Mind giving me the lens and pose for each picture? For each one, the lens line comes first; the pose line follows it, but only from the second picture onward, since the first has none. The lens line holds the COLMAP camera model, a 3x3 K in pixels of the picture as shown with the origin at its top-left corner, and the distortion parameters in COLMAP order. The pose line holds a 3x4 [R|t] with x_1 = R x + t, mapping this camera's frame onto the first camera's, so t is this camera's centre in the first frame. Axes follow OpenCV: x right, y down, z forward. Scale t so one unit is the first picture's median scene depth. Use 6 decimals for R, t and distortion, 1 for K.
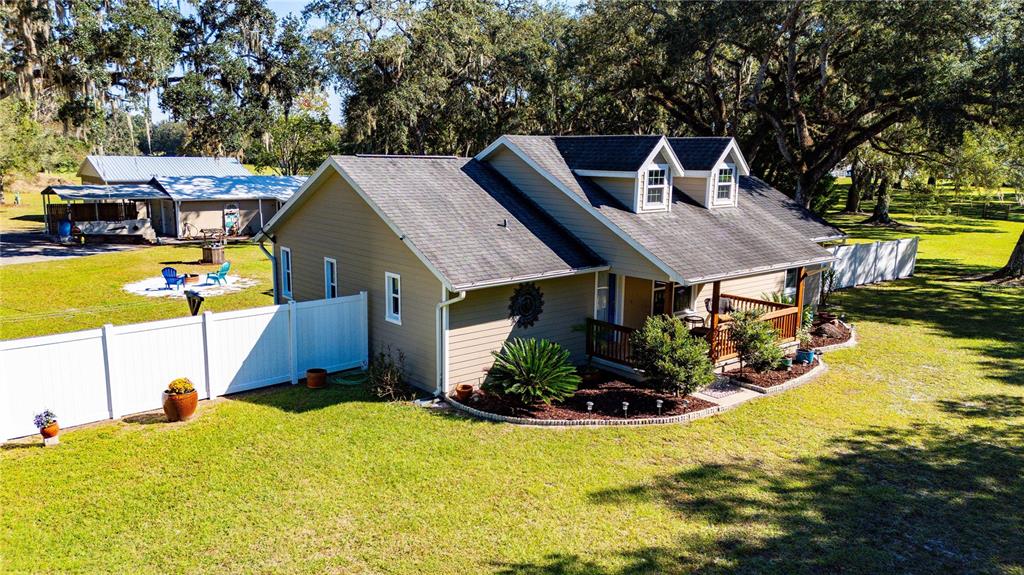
lens RADIAL K [[760.0, 0, 512.0], [0, 760.0, 287.5], [0, 0, 1]] dist [0.079250, -0.000782]
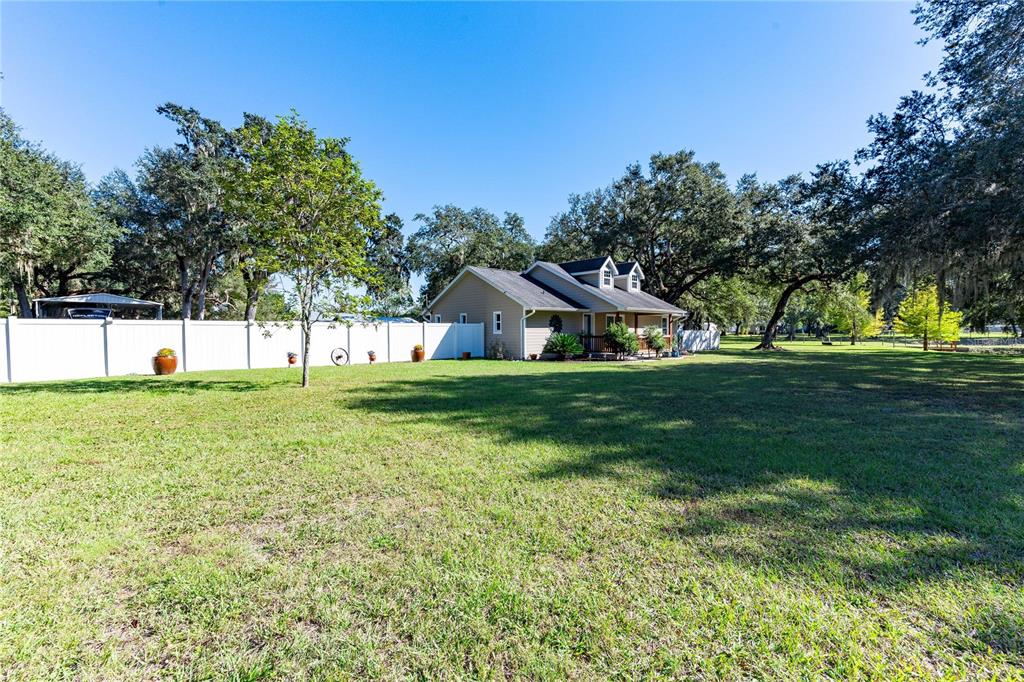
lens RADIAL K [[433.1, 0, 512.0], [0, 433.1, 341.0], [0, 0, 1]] dist [0.027180, 0.000049]
pose [[0.999157, -0.015914, 0.037846, -0.153620], [0.021521, 0.988038, -0.152700, 0.252667], [-0.034963, 0.153386, 0.987548, -0.262165]]
